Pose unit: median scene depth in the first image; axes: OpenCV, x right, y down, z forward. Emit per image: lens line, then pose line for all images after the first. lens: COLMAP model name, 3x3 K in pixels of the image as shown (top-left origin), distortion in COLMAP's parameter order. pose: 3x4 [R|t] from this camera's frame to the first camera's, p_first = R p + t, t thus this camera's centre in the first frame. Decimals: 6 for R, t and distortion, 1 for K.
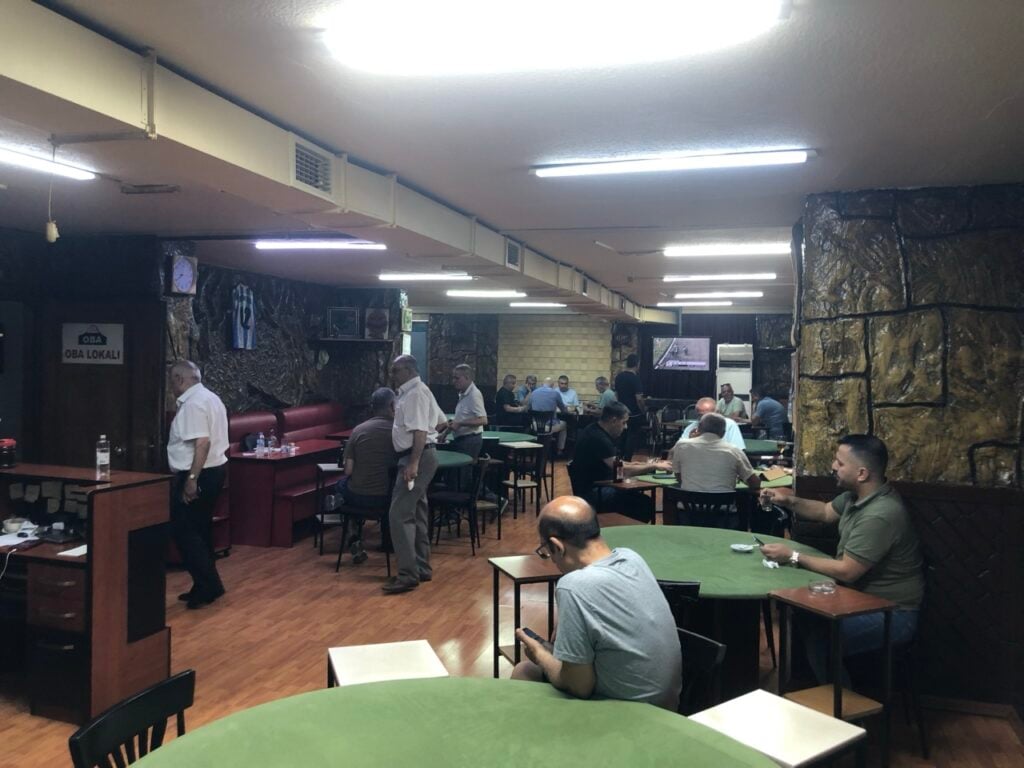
lens RADIAL K [[834.3, 0, 510.6], [0, 834.3, 390.1], [0, 0, 1]] dist [0.058624, -0.017129]
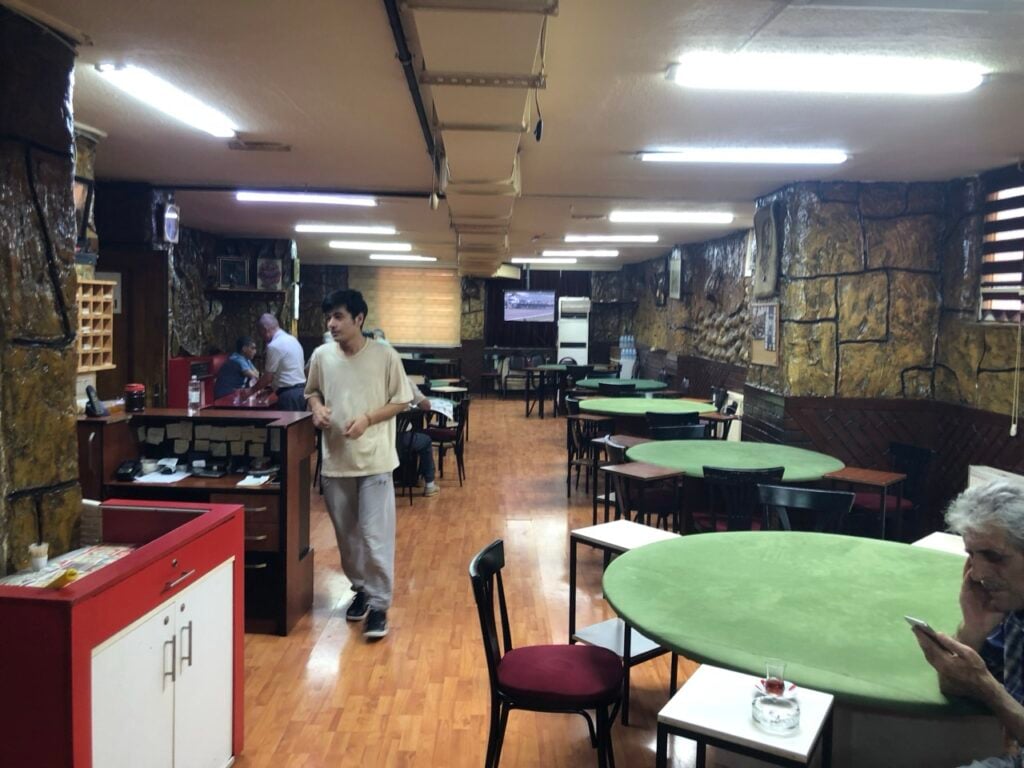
lens RADIAL K [[834.3, 0, 516.8], [0, 834.3, 381.2], [0, 0, 1]] dist [0.058624, -0.017129]
pose [[0.951027, -0.025016, 0.308094, -0.480094], [0.011163, 0.998849, 0.046645, 0.011839], [-0.308907, -0.040921, 0.950212, -0.125691]]
